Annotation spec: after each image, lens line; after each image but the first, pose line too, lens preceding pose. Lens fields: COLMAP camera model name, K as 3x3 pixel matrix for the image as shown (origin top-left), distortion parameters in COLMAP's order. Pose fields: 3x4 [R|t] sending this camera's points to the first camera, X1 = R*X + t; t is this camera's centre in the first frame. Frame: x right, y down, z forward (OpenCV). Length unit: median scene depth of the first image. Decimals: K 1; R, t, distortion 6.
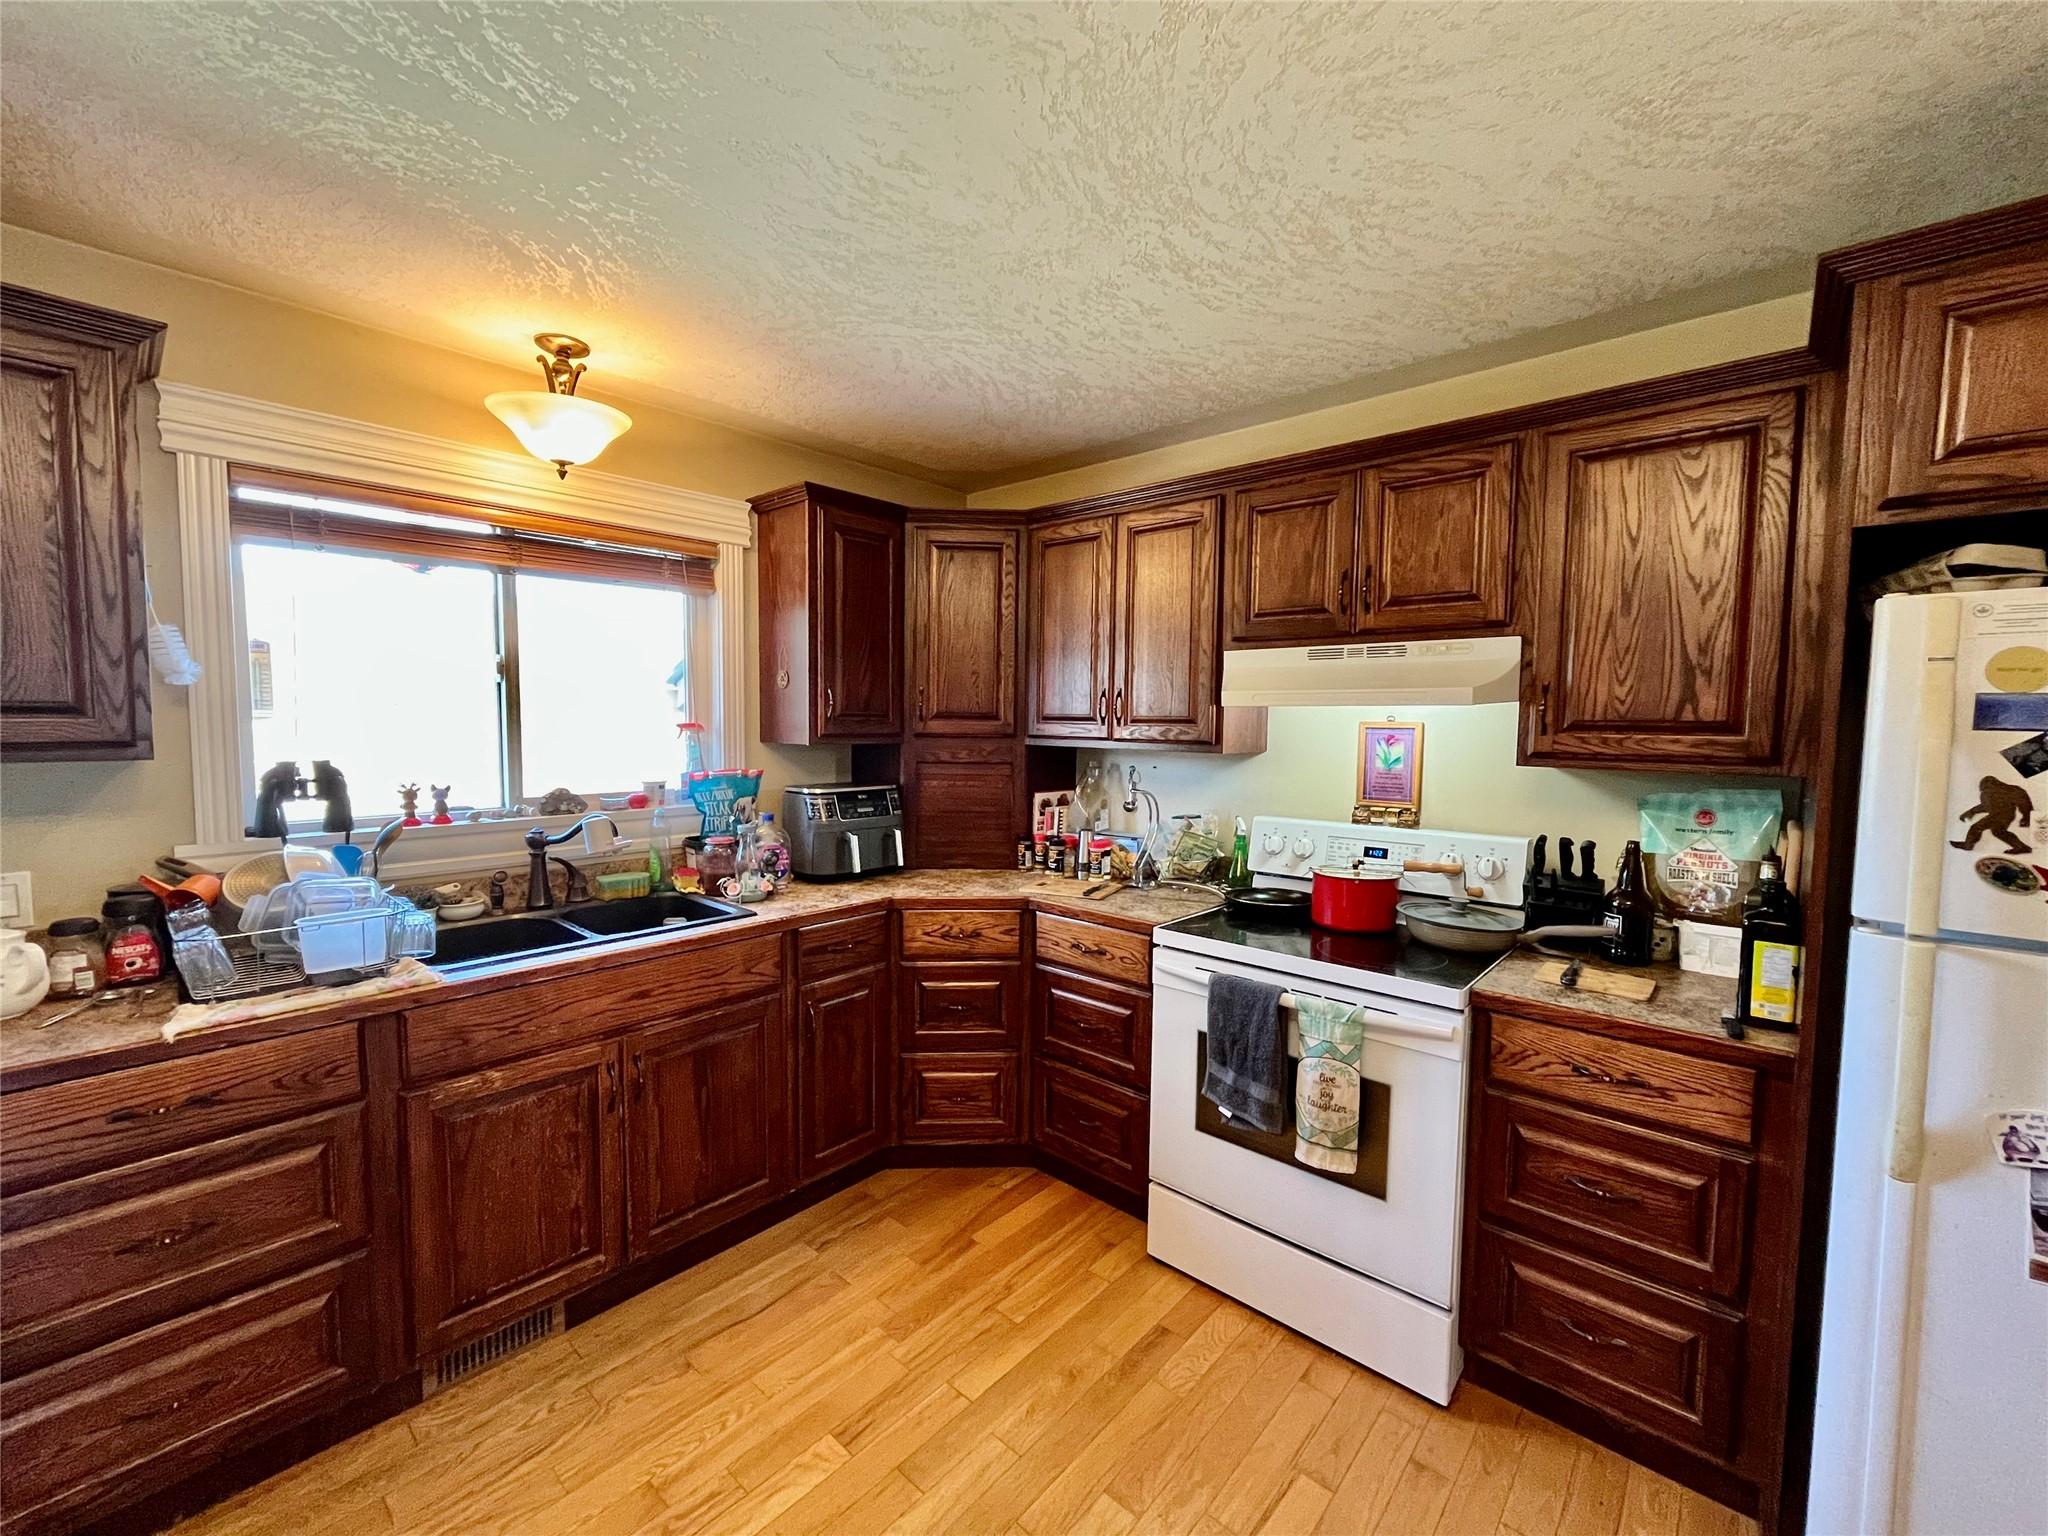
lens RADIAL K [[832.6, 0, 1019.0], [0, 832.6, 773.5], [0, 0, 1]] dist [-0.002002, -0.000494]
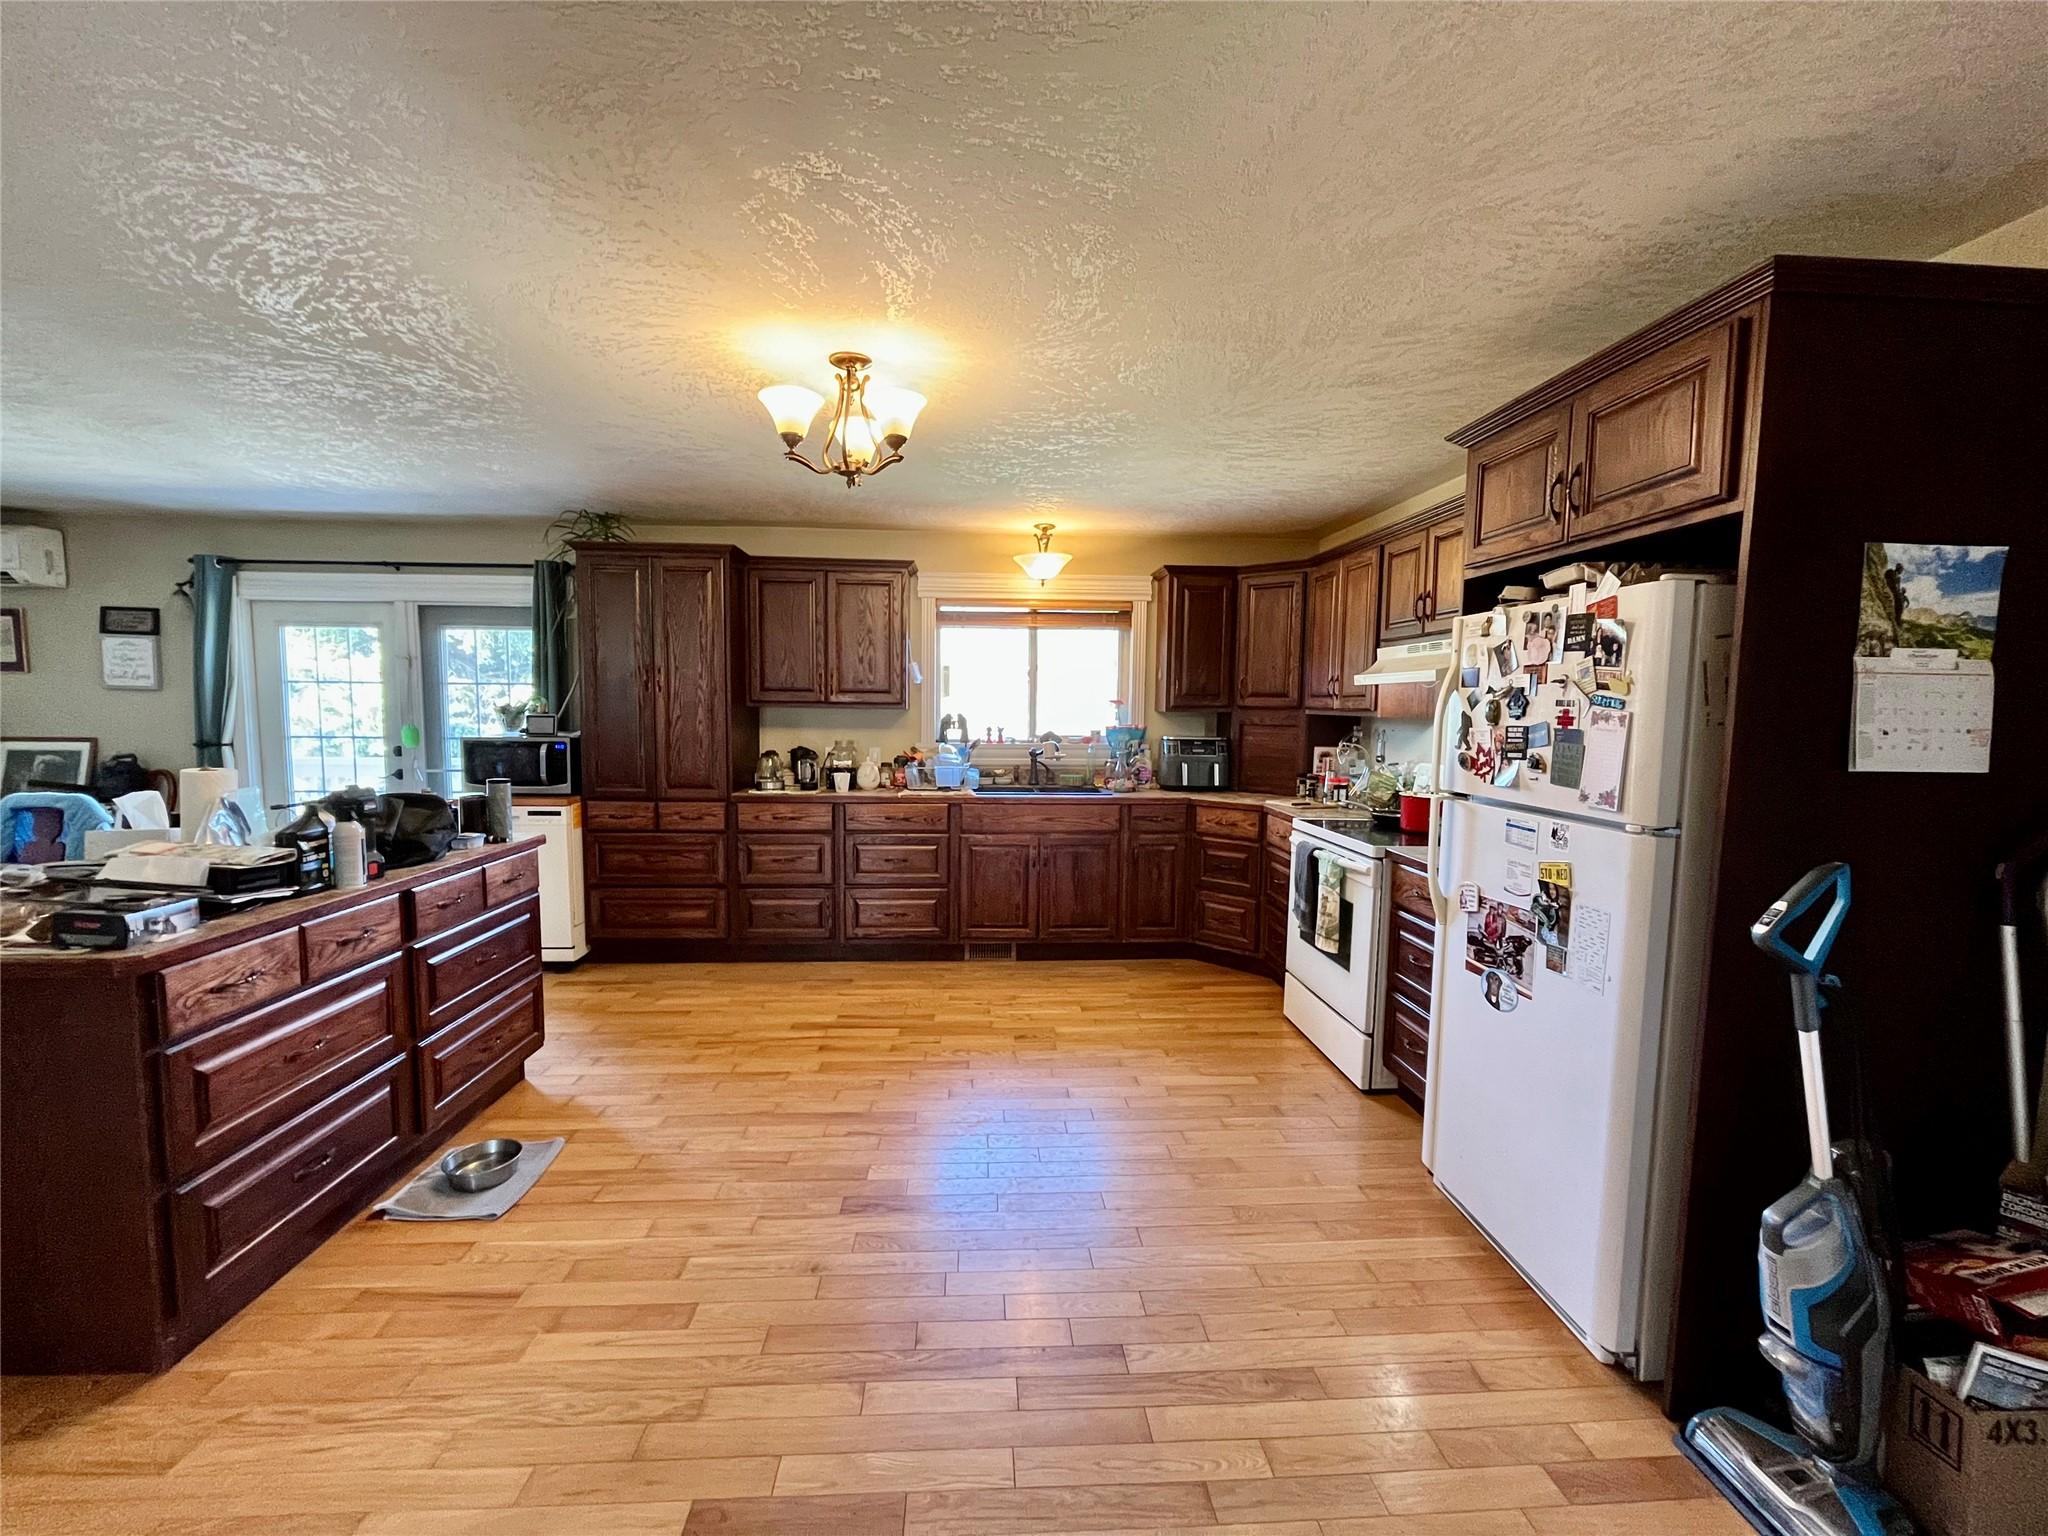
lens RADIAL K [[832.6, 0, 1021.1], [0, 832.6, 771.2], [0, 0, 1]] dist [-0.002002, -0.000494]
pose [[0.714424, 0.053646, -0.697654, 0.956788], [-0.051292, 0.998389, 0.024246, 0.080292], [0.697831, 0.018462, 0.716025, -0.597001]]
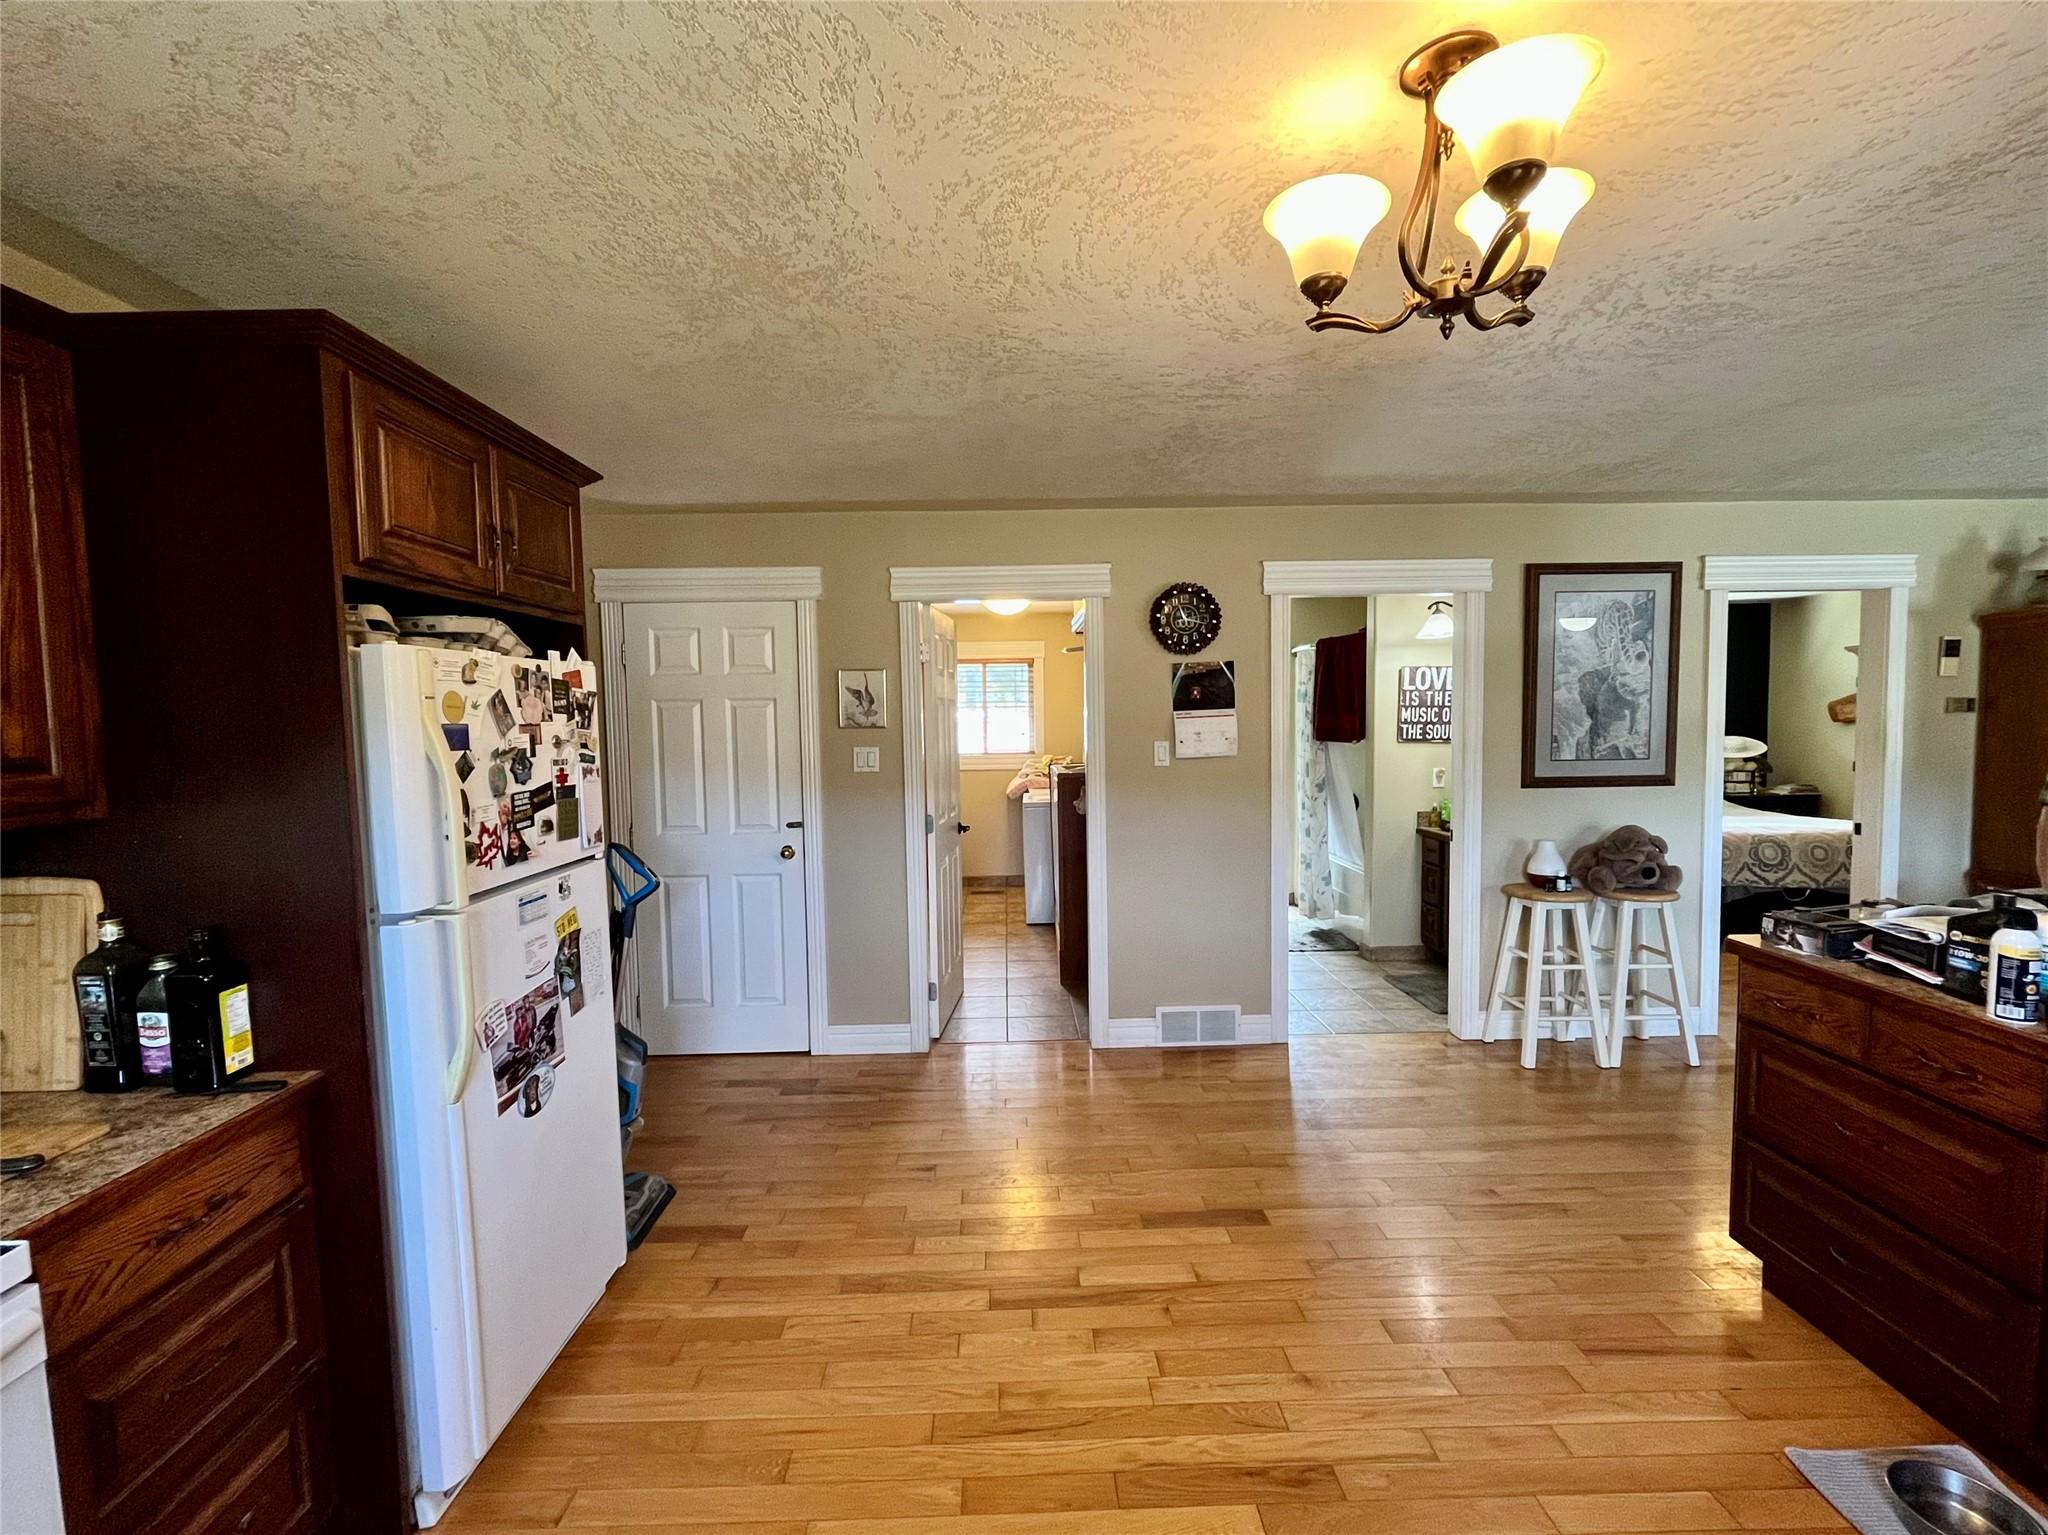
lens RADIAL K [[832.6, 0, 1019.4], [0, 832.6, 777.8], [0, 0, 1]] dist [-0.002002, -0.000494]
pose [[-0.679252, -0.053927, 0.731921, -0.257736], [0.059835, 0.989907, 0.128465, -0.068569], [-0.731462, 0.131055, -0.669169, 0.661316]]
